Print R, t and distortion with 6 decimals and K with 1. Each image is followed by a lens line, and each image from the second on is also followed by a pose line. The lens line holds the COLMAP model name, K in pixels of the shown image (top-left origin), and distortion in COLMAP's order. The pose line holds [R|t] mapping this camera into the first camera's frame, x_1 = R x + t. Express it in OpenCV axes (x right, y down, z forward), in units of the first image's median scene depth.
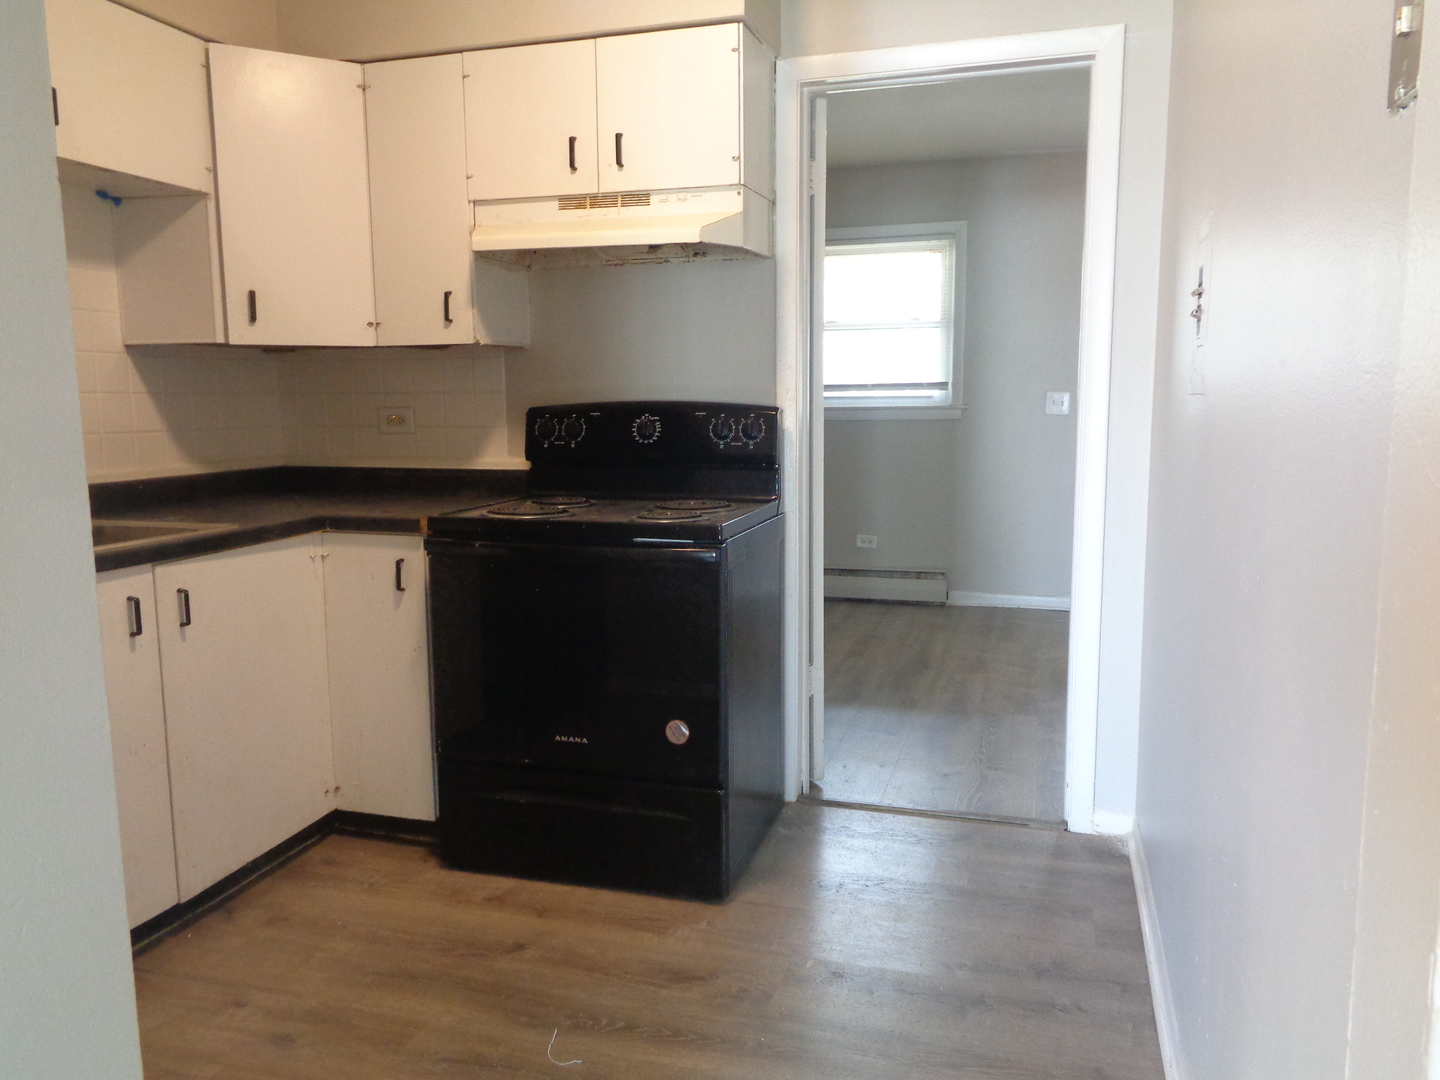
lens RADIAL K [[1086.3, 0, 721.1], [0, 1086.3, 535.1], [0, 0, 1]] dist [0.005900, 0.002752]
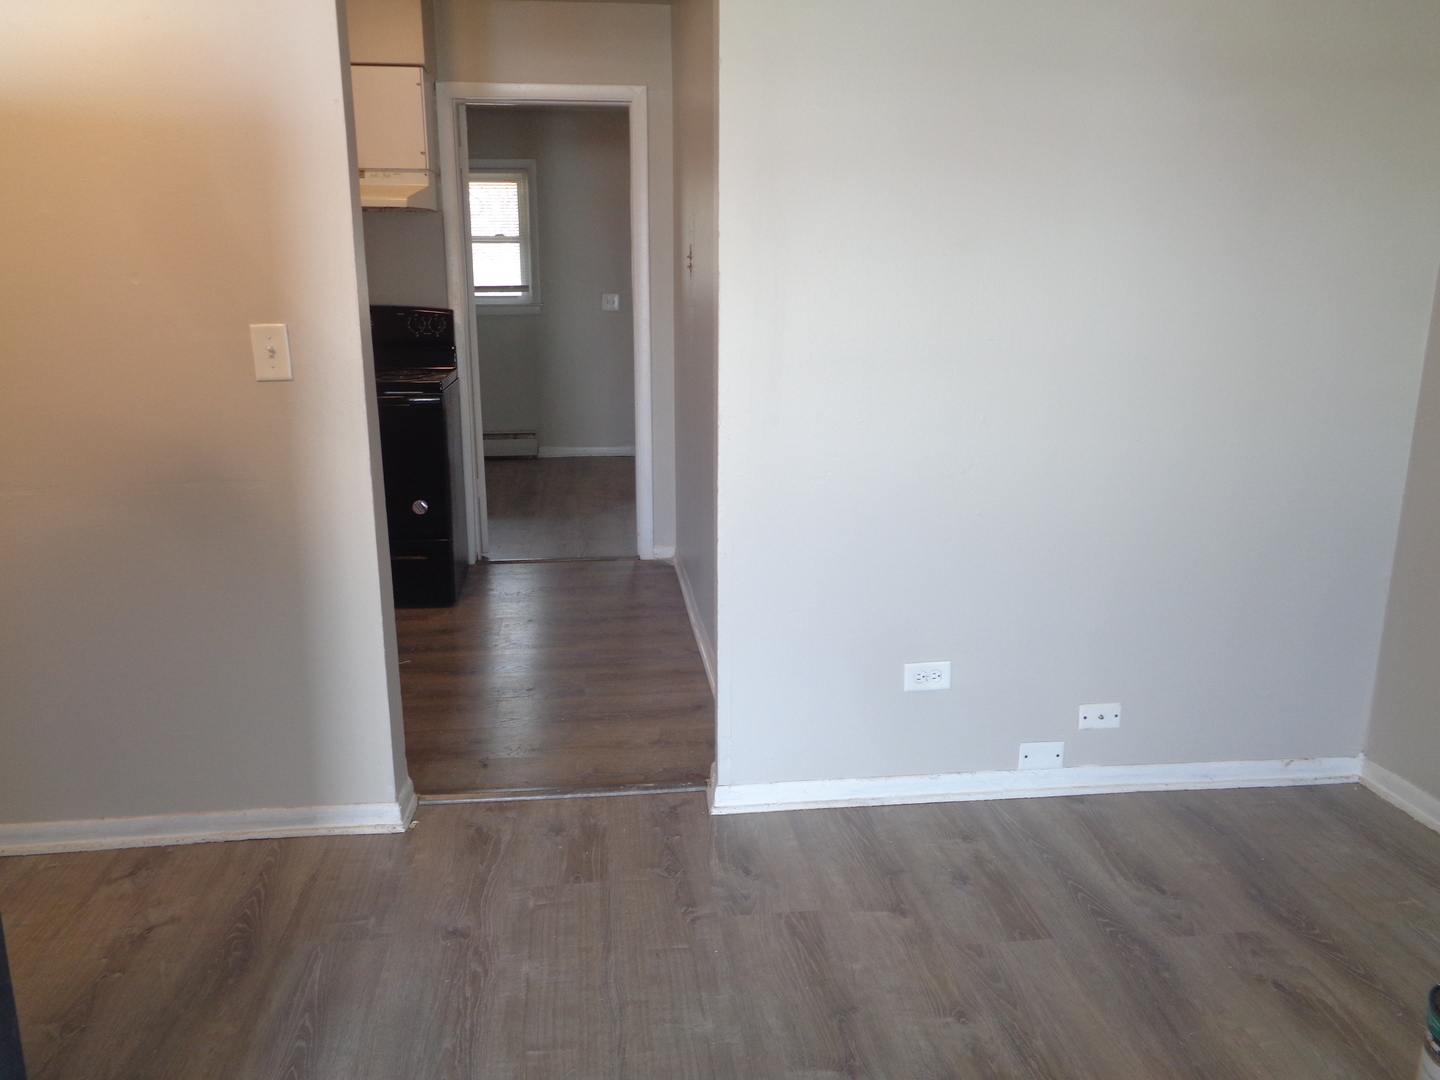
lens RADIAL K [[1086.3, 0, 731.9], [0, 1086.3, 537.7], [0, 0, 1]] dist [0.005900, 0.002752]
pose [[0.912149, -0.084831, 0.400983, -0.238990], [0.044126, 0.992985, 0.109696, 0.055595], [-0.407476, -0.082365, 0.909494, -0.629676]]
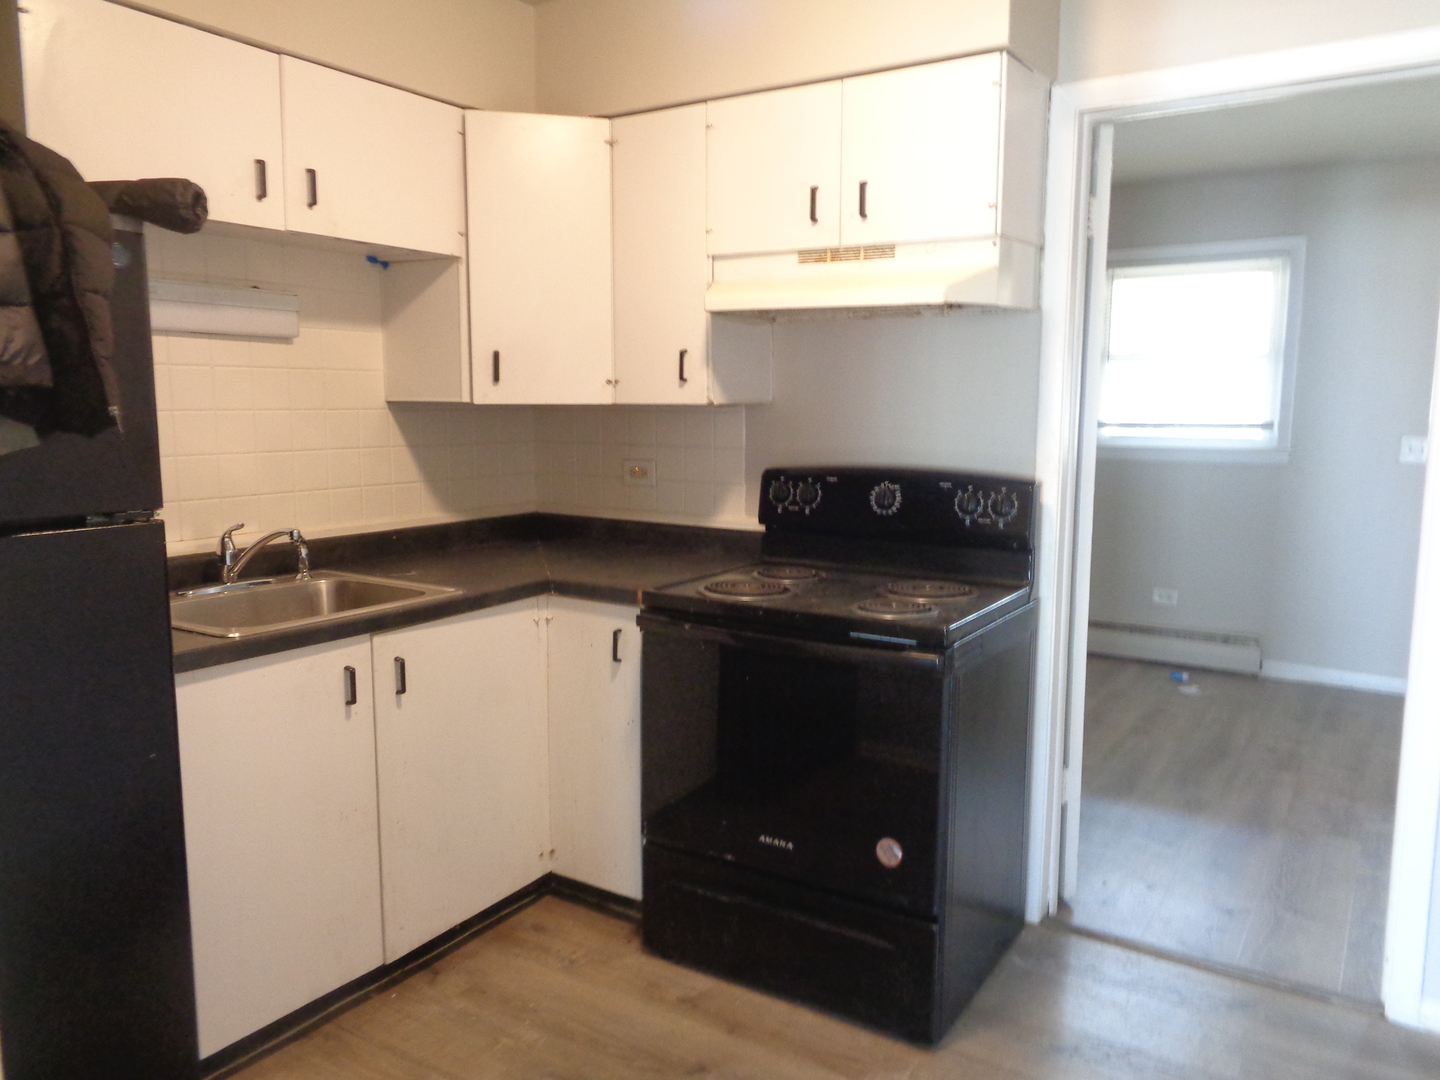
lens RADIAL K [[1086.3, 0, 717.5], [0, 1086.3, 536.9], [0, 0, 1]] dist [0.005900, 0.002752]
pose [[0.960776, 0.047368, -0.273250, 0.048313], [-0.047908, 0.998841, 0.004700, -0.064745], [0.273156, 0.008575, 0.961932, 0.083854]]
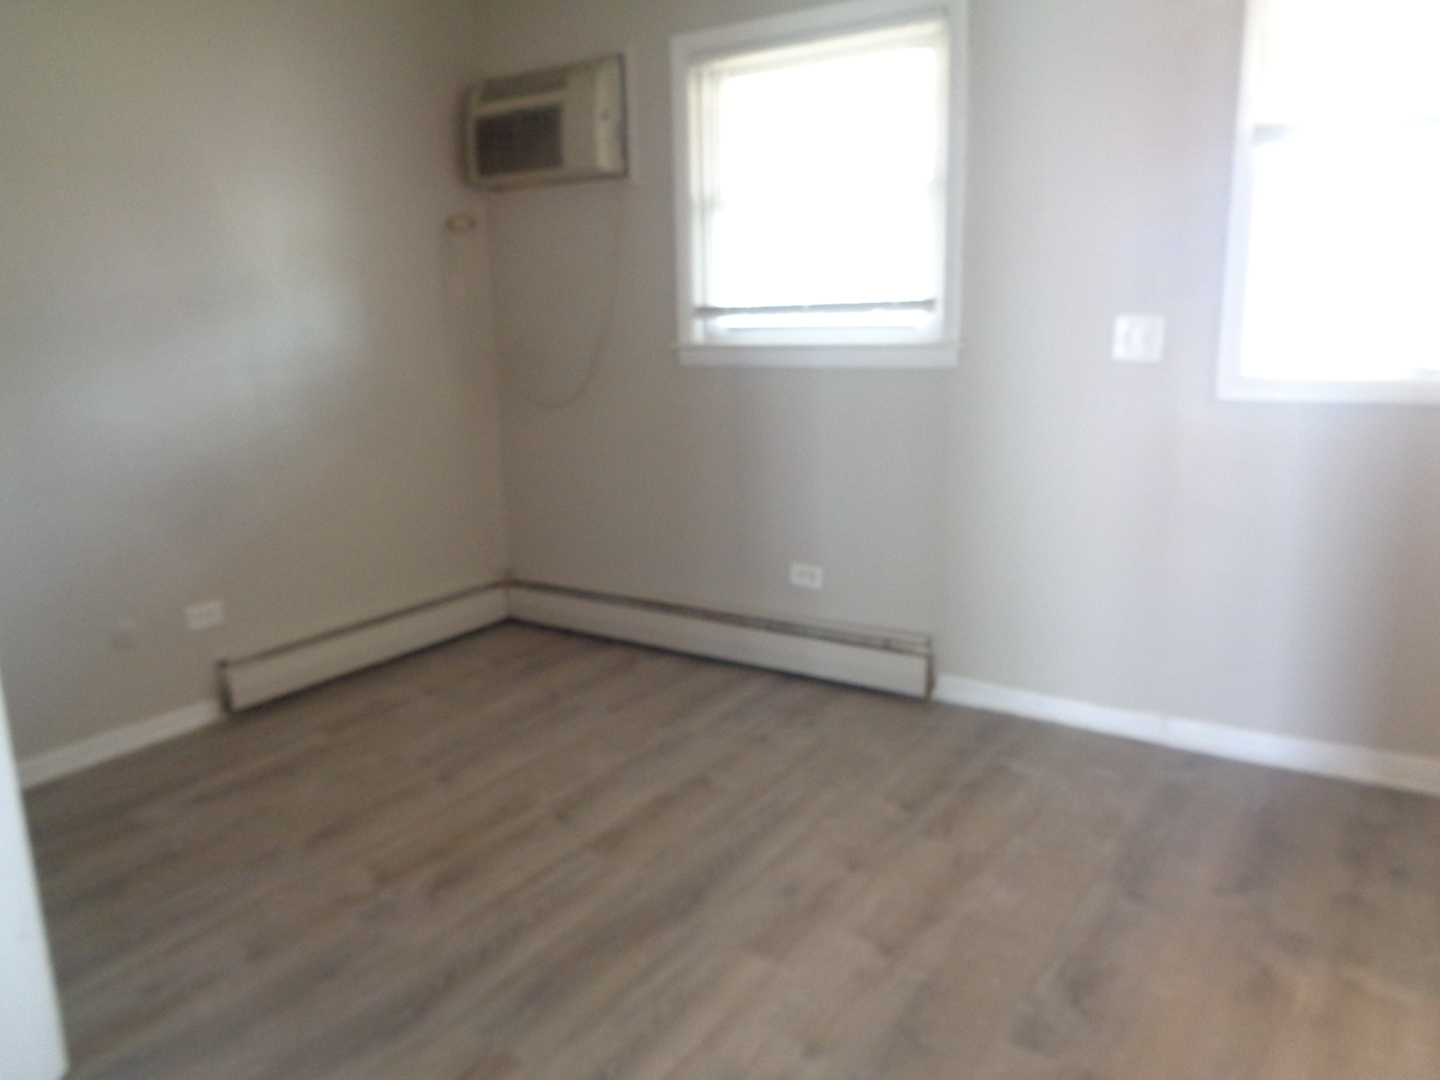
lens RADIAL K [[1086.3, 0, 721.3], [0, 1086.3, 540.4], [0, 0, 1]] dist [0.005900, 0.002752]
pose [[0.960024, 0.046612, -0.276008, 0.537922], [-0.022832, 0.995792, 0.088751, -0.137723], [0.278984, -0.078901, 0.957049, 0.920809]]
